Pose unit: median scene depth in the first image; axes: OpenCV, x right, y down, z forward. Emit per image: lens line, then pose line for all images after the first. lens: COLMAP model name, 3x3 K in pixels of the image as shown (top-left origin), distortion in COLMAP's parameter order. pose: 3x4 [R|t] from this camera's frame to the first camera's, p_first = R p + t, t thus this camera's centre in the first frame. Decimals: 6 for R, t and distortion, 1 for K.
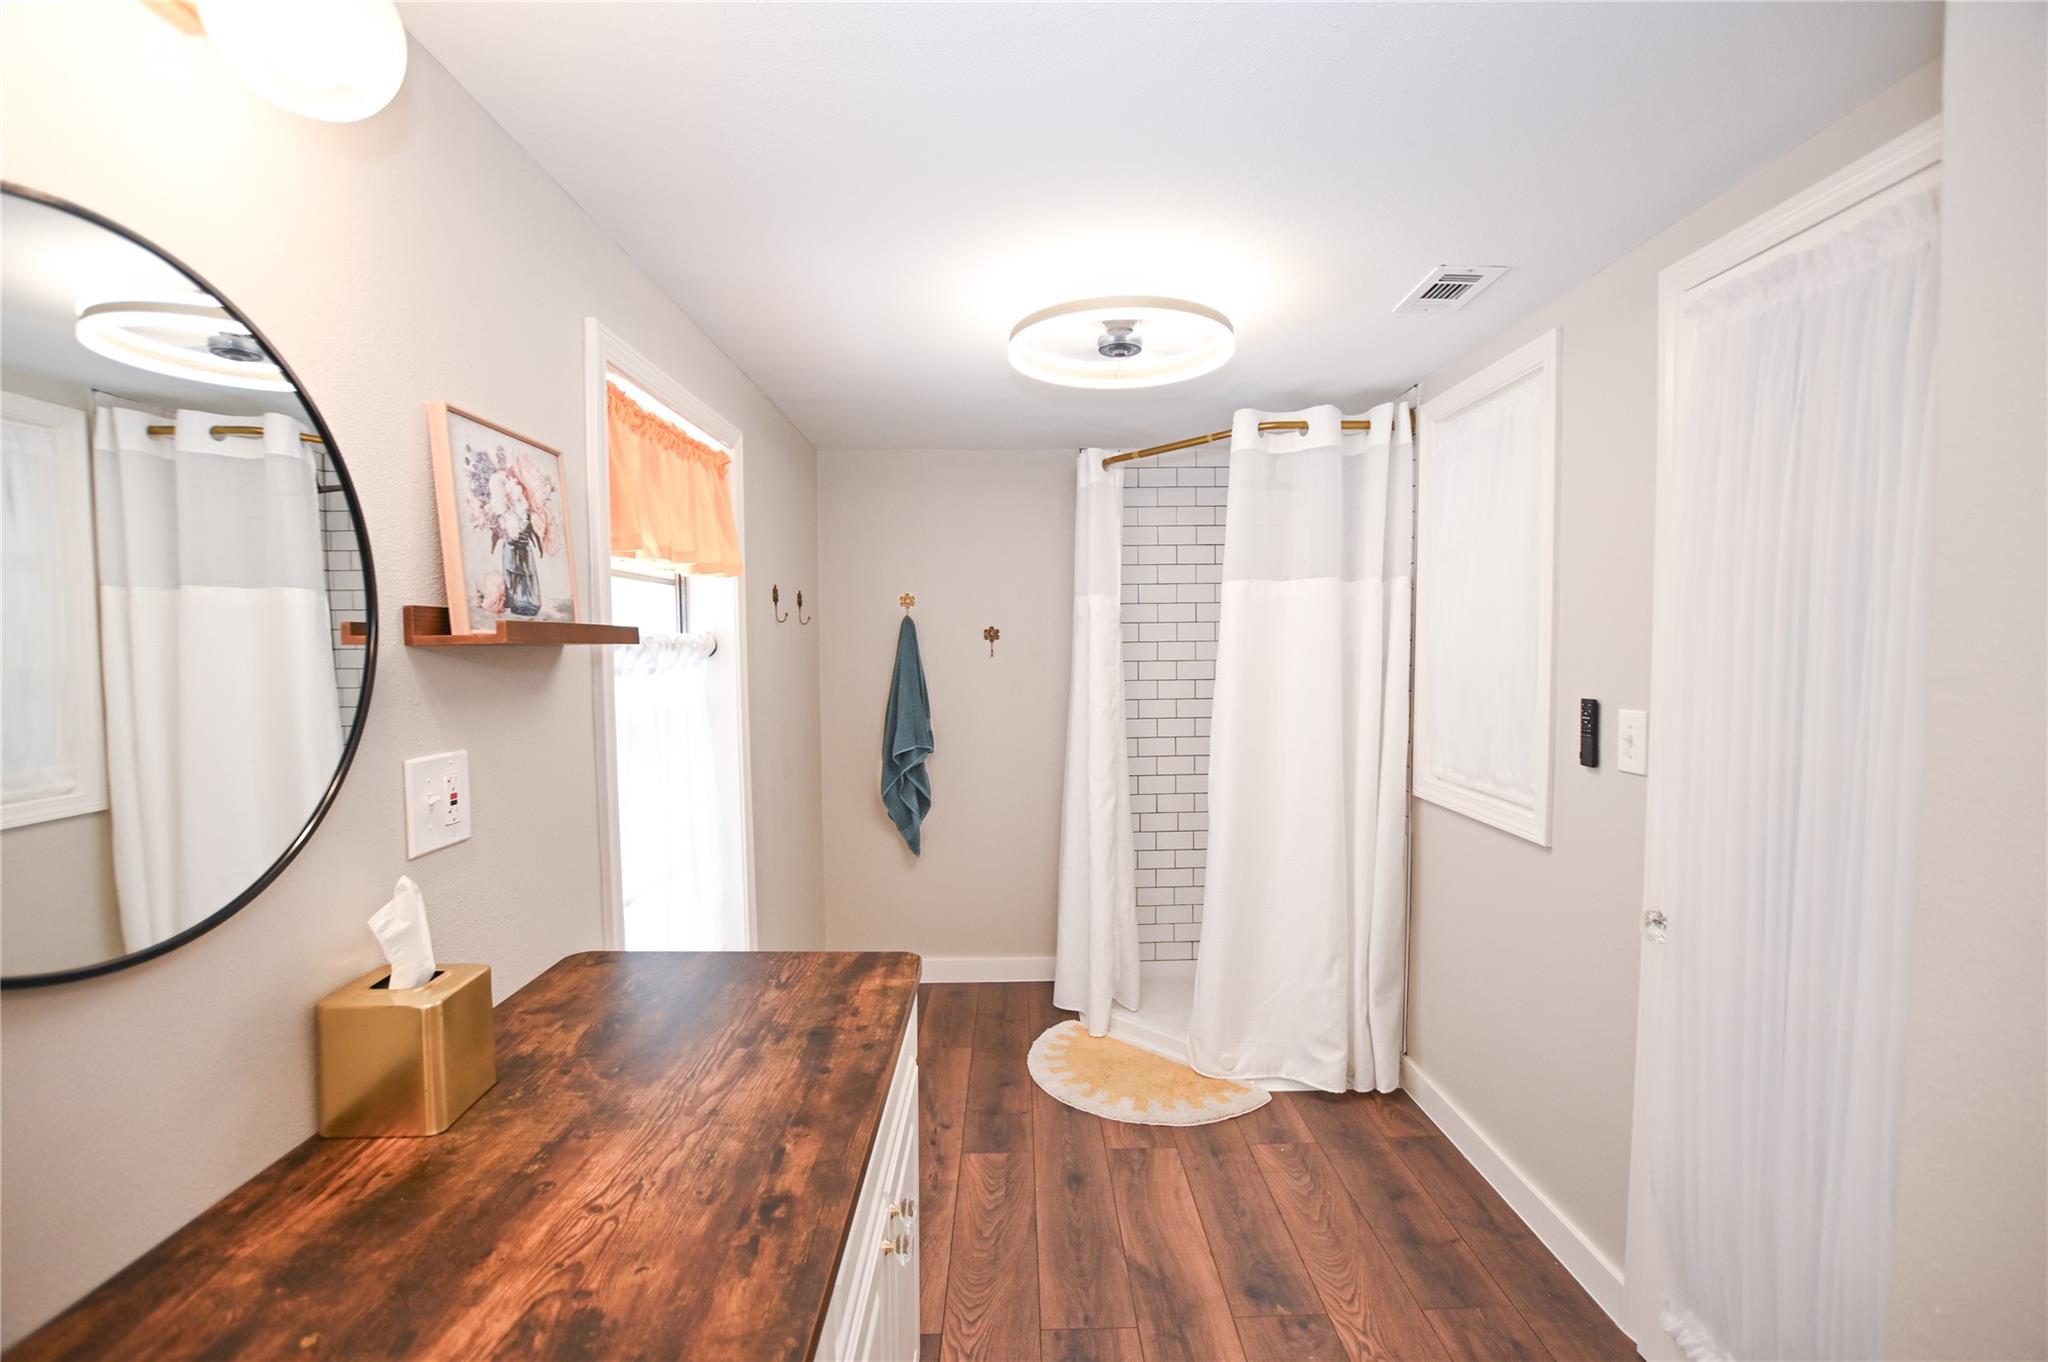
lens RADIAL K [[916.4, 0, 1037.9], [0, 916.4, 685.3], [0, 0, 1]] dist [-0.029898, 0.000539]
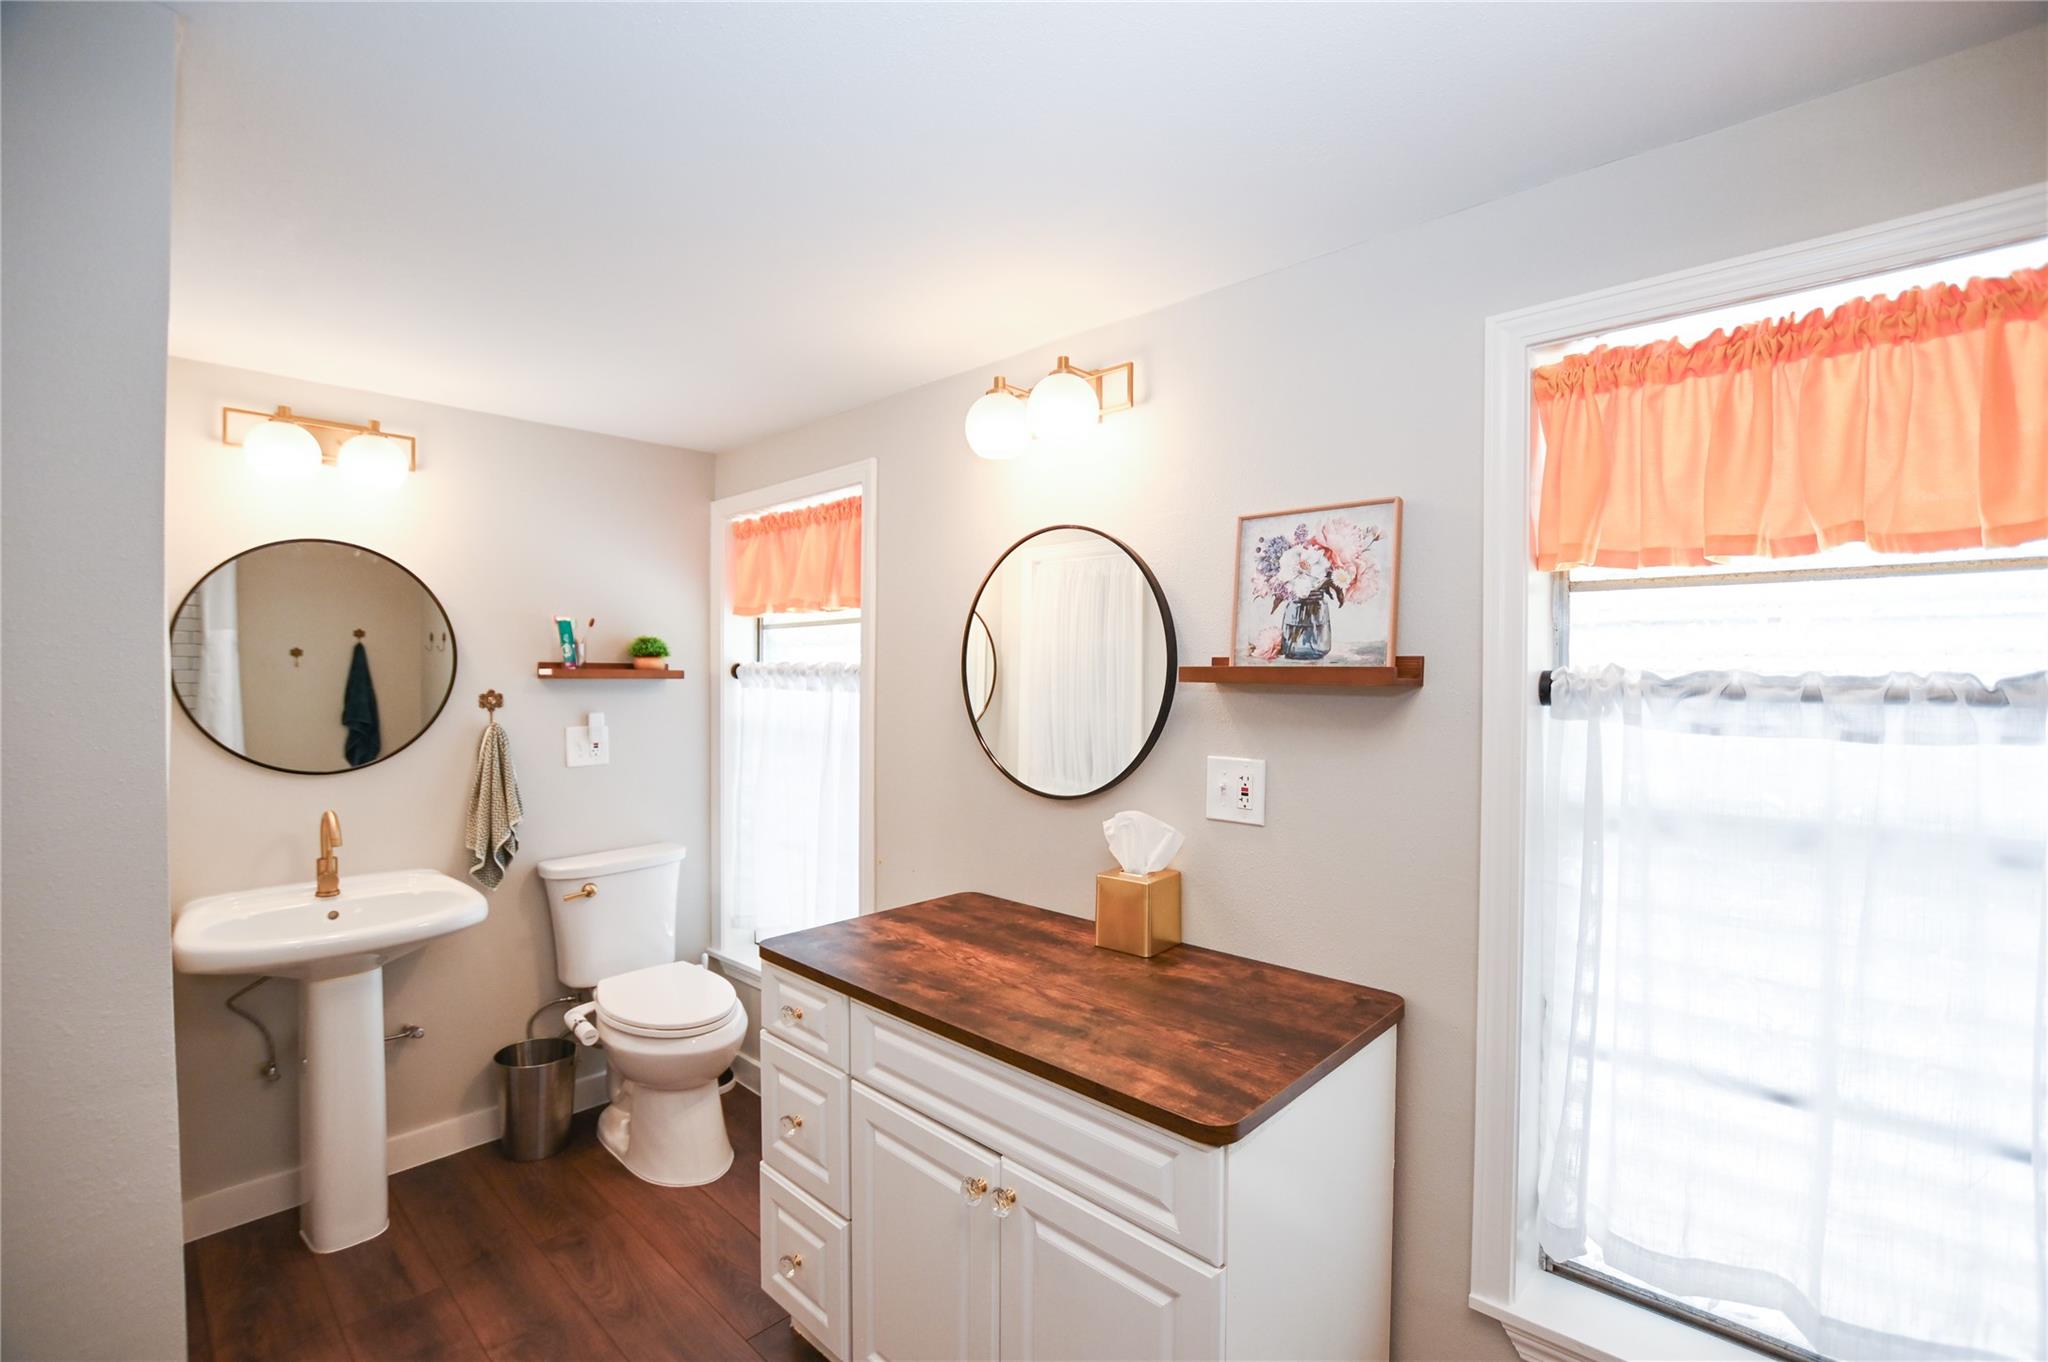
lens RADIAL K [[903.3, 0, 1027.3], [0, 903.3, 684.6], [0, 0, 1]] dist [-0.036623, 0.010181]
pose [[-0.710623, 0.010492, -0.703495, 0.572690], [-0.033871, 0.998219, 0.049102, -0.096808], [0.702757, 0.058721, -0.709002, 1.701766]]
